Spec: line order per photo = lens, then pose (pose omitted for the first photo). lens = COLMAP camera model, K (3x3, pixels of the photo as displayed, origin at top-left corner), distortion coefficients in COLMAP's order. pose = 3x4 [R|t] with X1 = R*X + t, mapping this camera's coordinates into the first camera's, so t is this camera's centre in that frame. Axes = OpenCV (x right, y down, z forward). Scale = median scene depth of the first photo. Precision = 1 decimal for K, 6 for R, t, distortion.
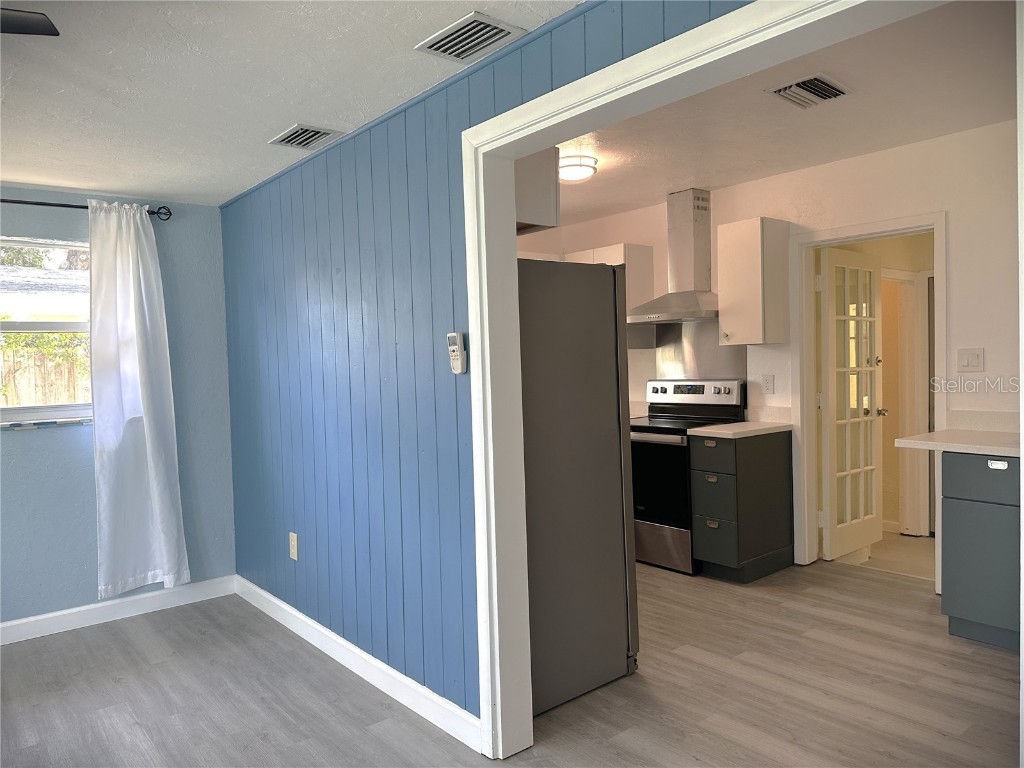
lens RADIAL K [[716.8, 0, 512.0], [0, 716.8, 384.0], [0, 0, 1]] dist [0.050926, -0.105038]
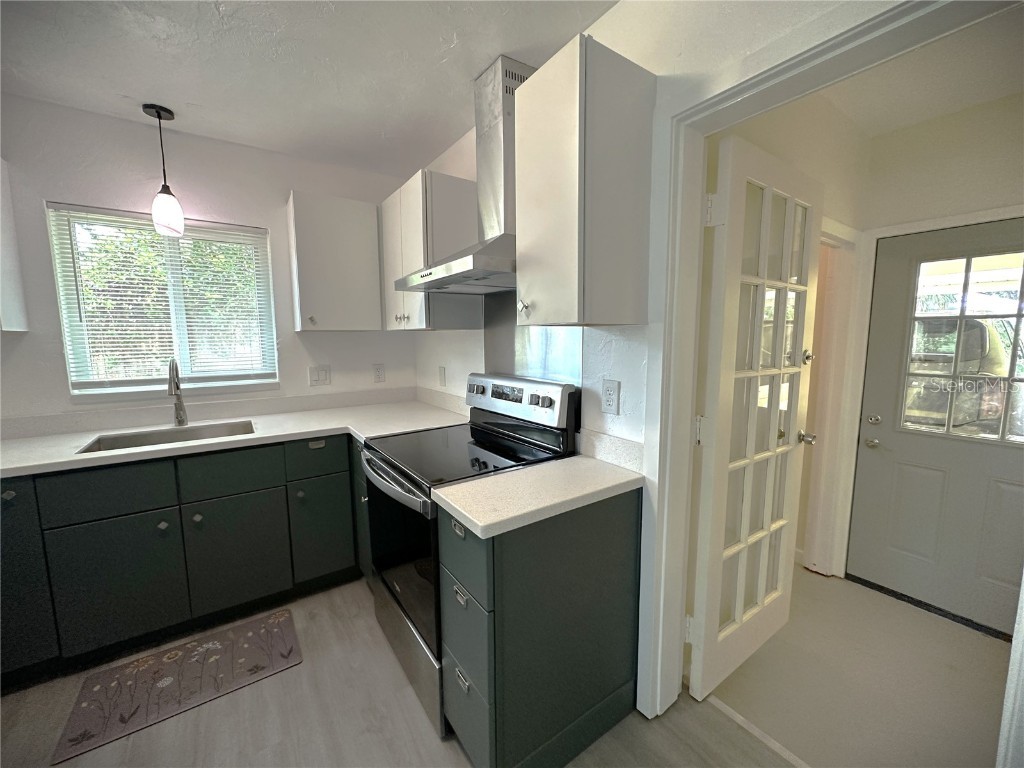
lens RADIAL K [[409.2, 0, 512.6], [0, 409.2, 382.7], [0, 0, 1]] dist [-0.004458, 0.000290]
pose [[0.996628, 0.030886, -0.076016, 0.318419], [-0.024666, 0.996372, 0.081454, -0.036909], [0.078256, -0.079304, 0.993774, 0.707902]]
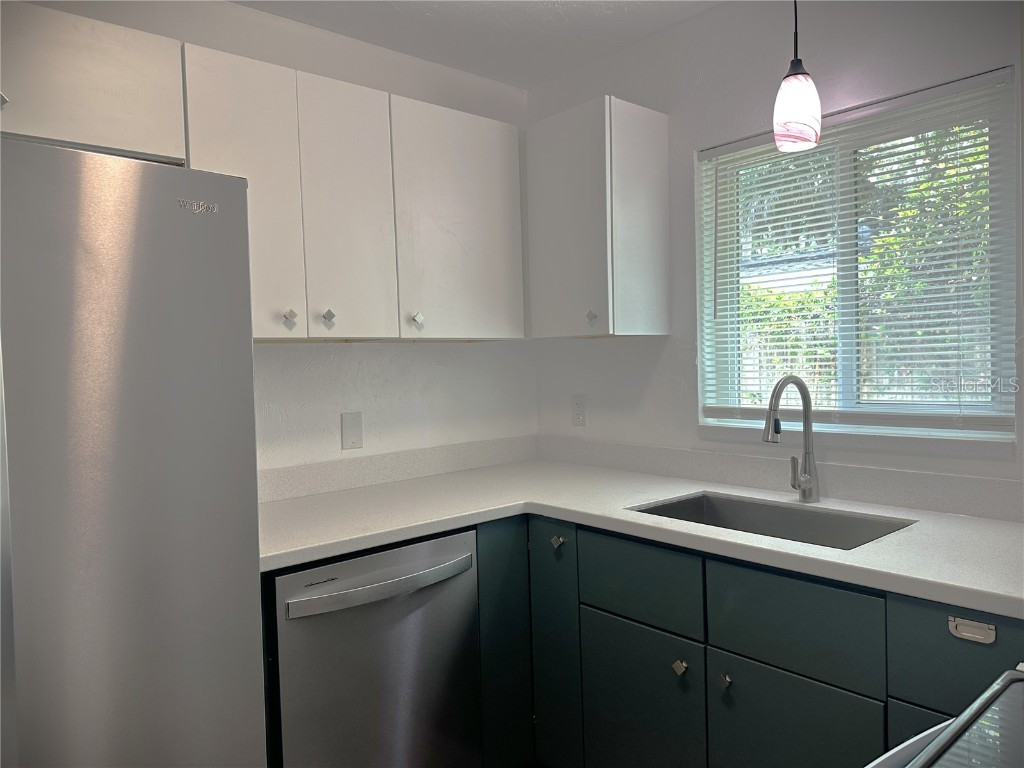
lens RADIAL K [[715.6, 0, 505.1], [0, 715.6, 385.4], [0, 0, 1]] dist [0.160324, -0.262071]
pose [[0.024544, 0.060580, -0.997862, 0.345251], [-0.008041, 0.998142, 0.060400, -0.036908], [0.999666, 0.006542, 0.024985, 0.956561]]
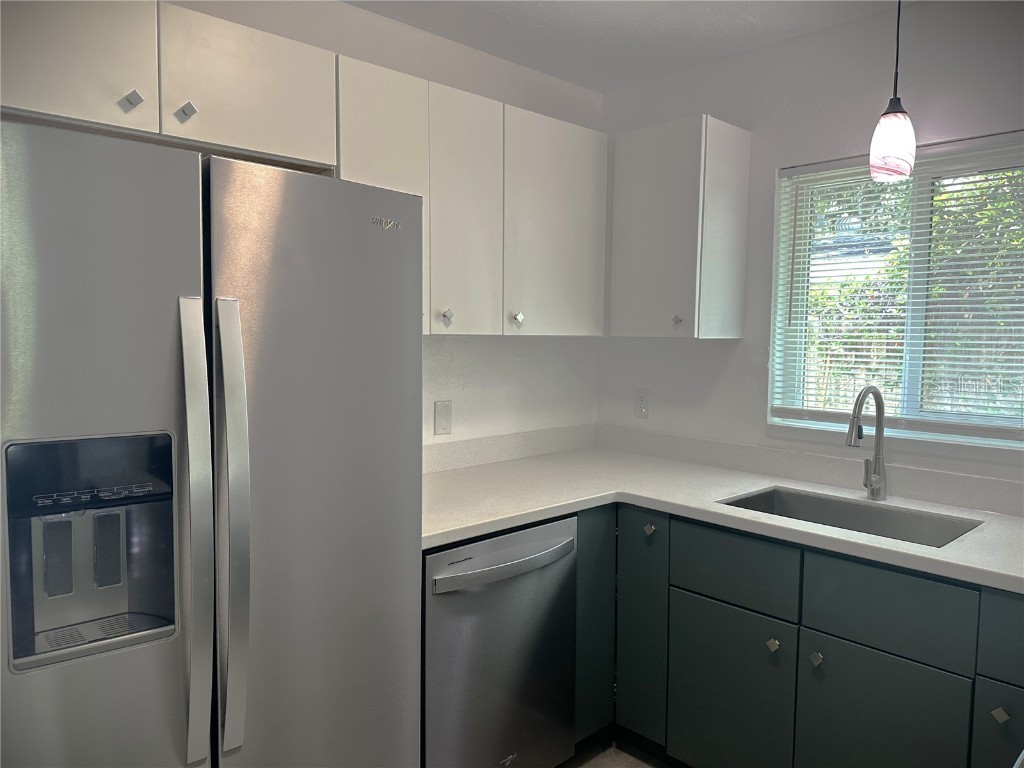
lens RADIAL K [[716.8, 0, 509.1], [0, 716.8, 385.2], [0, 0, 1]] dist [0.125800, -0.175669]
pose [[0.064114, 0.100114, -0.992908, 0.378171], [-0.048127, 0.994108, 0.097127, -0.054510], [0.996781, 0.041558, 0.068554, 0.862861]]
